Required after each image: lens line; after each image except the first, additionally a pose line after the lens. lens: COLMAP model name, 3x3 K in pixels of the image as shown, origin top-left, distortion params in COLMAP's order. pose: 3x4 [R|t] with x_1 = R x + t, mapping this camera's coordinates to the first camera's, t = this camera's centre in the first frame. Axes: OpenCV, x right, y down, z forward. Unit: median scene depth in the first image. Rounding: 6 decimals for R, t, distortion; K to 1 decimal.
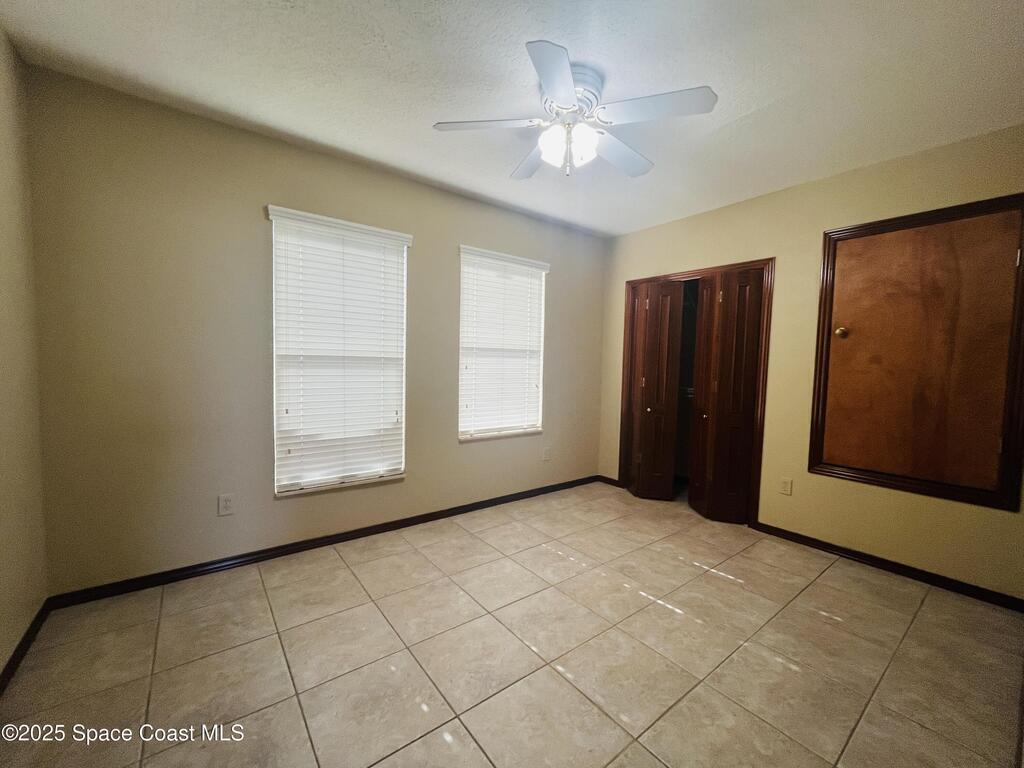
lens RADIAL K [[412.2, 0, 512.0], [0, 412.2, 384.0], [0, 0, 1]] dist [0.000413, -0.000017]
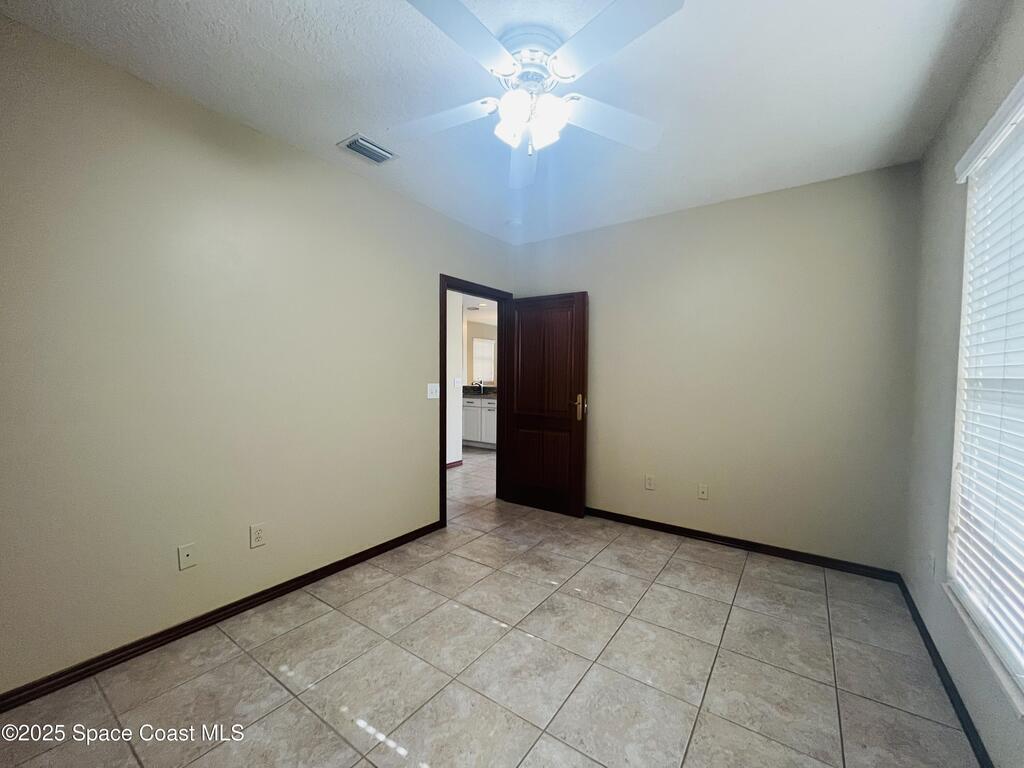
lens RADIAL K [[412.2, 0, 512.0], [0, 412.2, 384.0], [0, 0, 1]] dist [0.000413, -0.000017]
pose [[-0.954748, -0.024561, -0.296402, 0.436479], [-0.047343, 0.996428, 0.069930, -0.101974], [0.293625, 0.080798, -0.952500, 1.953036]]
